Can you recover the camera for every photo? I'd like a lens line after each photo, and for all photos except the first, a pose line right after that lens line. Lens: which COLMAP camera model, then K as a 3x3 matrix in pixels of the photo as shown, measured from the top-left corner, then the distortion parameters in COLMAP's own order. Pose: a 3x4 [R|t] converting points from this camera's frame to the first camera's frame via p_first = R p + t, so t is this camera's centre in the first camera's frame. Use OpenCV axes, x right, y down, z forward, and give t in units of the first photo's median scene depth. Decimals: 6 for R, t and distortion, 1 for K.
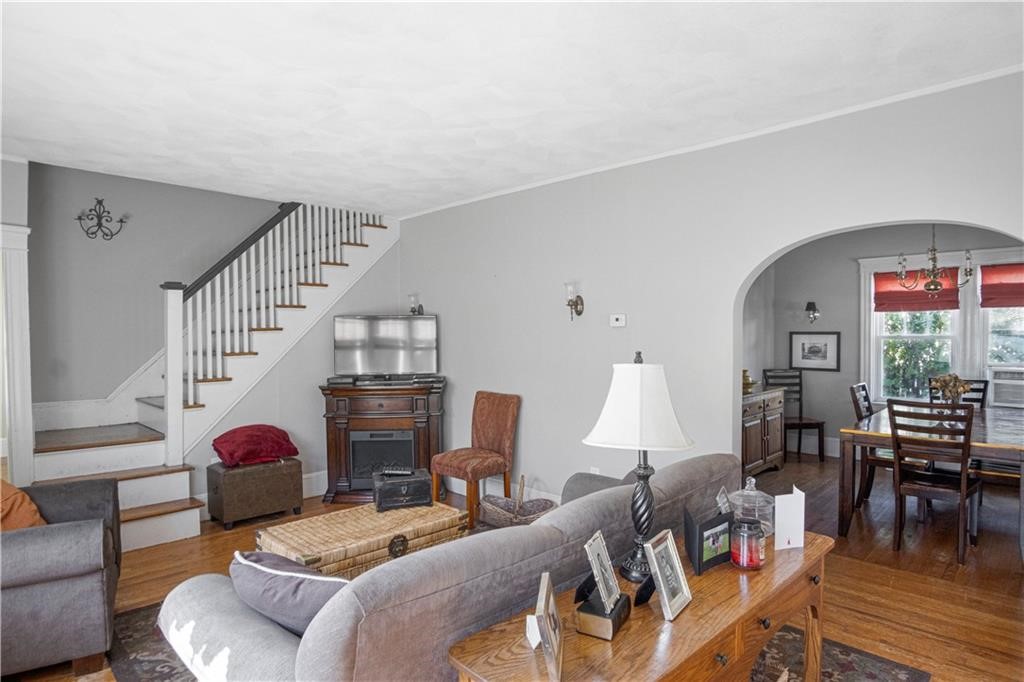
lens RADIAL K [[550.6, 0, 515.7], [0, 550.6, 343.7], [0, 0, 1]] dist [-0.038335, 0.017951]
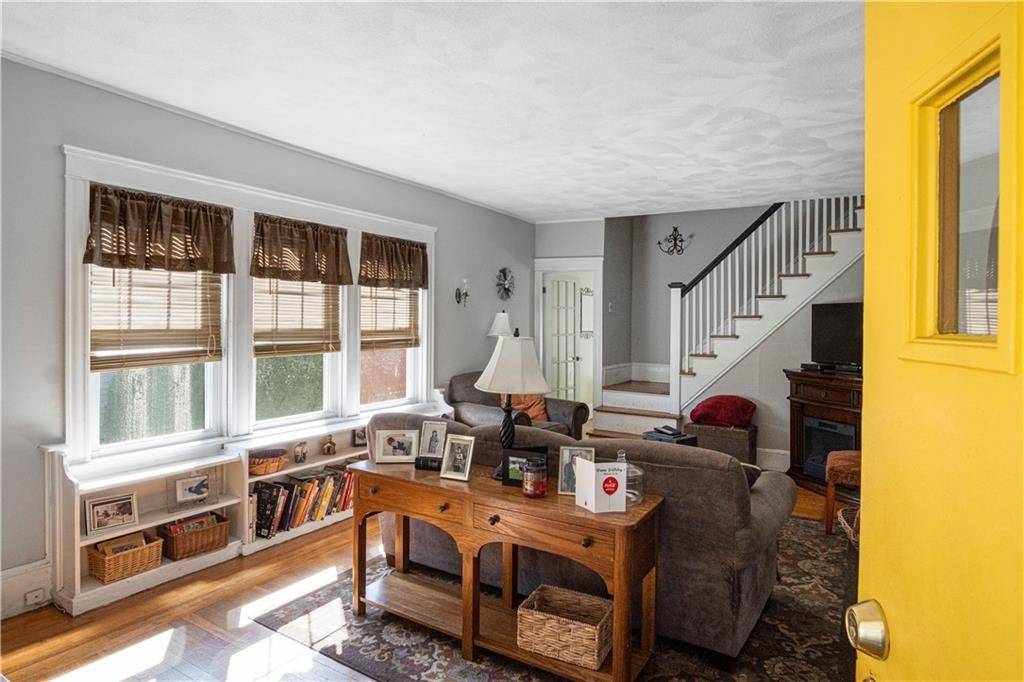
lens RADIAL K [[550.6, 0, 515.7], [0, 550.6, 343.7], [0, 0, 1]] dist [-0.038335, 0.017951]
pose [[0.271967, 0.046371, -0.961189, 0.591565], [-0.029984, 0.998762, 0.039699, -0.001274], [0.961839, 0.018023, 0.273020, 0.215256]]
